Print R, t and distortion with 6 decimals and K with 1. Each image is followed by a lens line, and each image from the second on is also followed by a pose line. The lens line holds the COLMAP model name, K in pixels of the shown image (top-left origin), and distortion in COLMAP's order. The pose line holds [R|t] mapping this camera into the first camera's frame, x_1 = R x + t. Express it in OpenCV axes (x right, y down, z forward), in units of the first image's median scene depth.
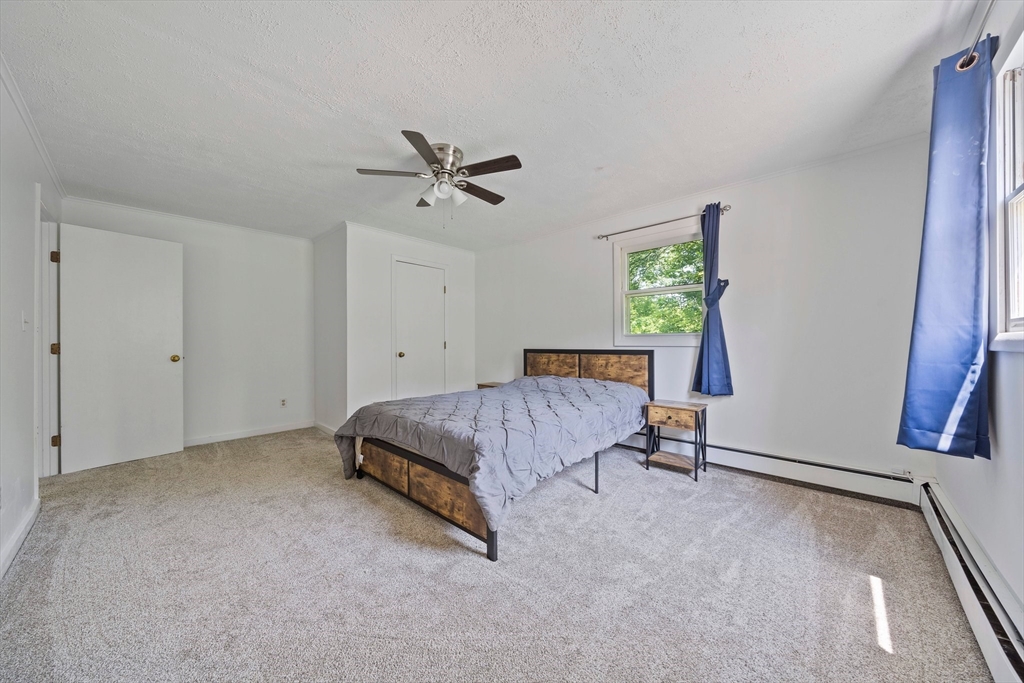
lens RADIAL K [[351.9, 0, 495.3], [0, 351.9, 342.8], [0, 0, 1]] dist [0.000880, -0.000137]
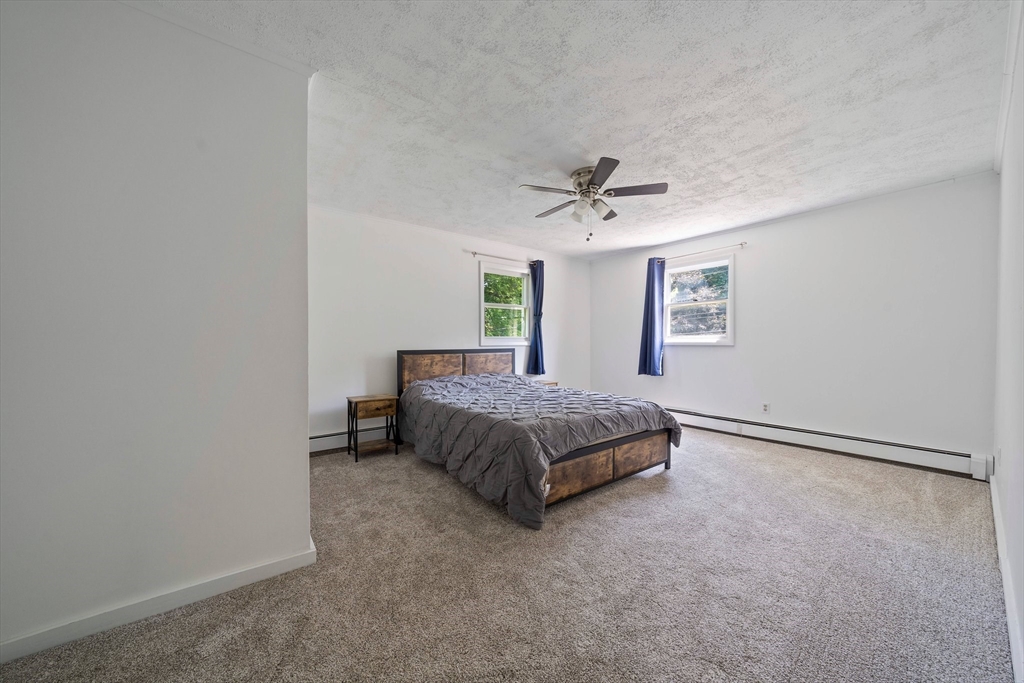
lens RADIAL K [[351.9, 0, 510.5], [0, 351.9, 346.1], [0, 0, 1]] dist [0.000880, -0.000137]
pose [[0.160825, -0.009539, 0.986937, -0.810441], [0.002047, 0.999954, 0.009331, -0.001419], [-0.986981, 0.000519, 0.160838, 0.658265]]
